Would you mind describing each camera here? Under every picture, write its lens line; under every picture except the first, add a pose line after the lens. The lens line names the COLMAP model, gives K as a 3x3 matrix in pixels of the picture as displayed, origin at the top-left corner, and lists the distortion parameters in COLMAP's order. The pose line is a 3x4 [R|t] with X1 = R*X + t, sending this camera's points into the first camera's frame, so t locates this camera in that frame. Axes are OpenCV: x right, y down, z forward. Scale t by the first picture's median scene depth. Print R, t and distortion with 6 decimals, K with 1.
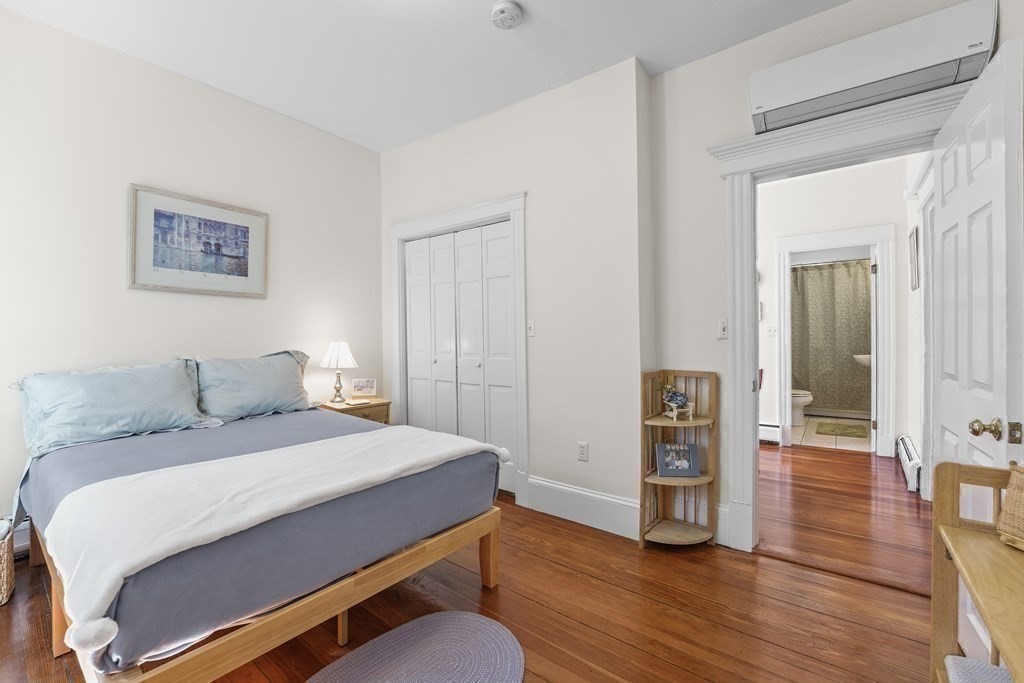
lens RADIAL K [[425.3, 0, 509.6], [0, 425.3, 338.8], [0, 0, 1]] dist [-0.010994, 0.000518]
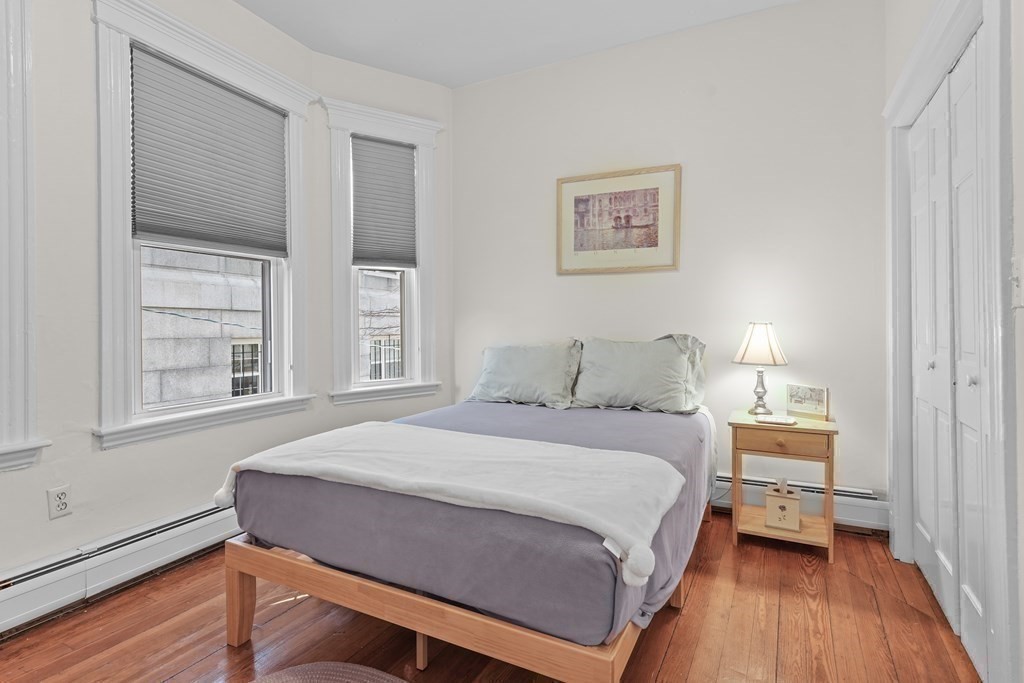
lens RADIAL K [[519.6, 0, 508.3], [0, 519.6, 333.1], [0, 0, 1]] dist [0.001628, -0.000061]
pose [[0.190815, 0.017613, -0.981468, 0.375462], [-0.004006, 0.999845, 0.017164, 0.010982], [0.981618, 0.000657, 0.190856, 0.543596]]
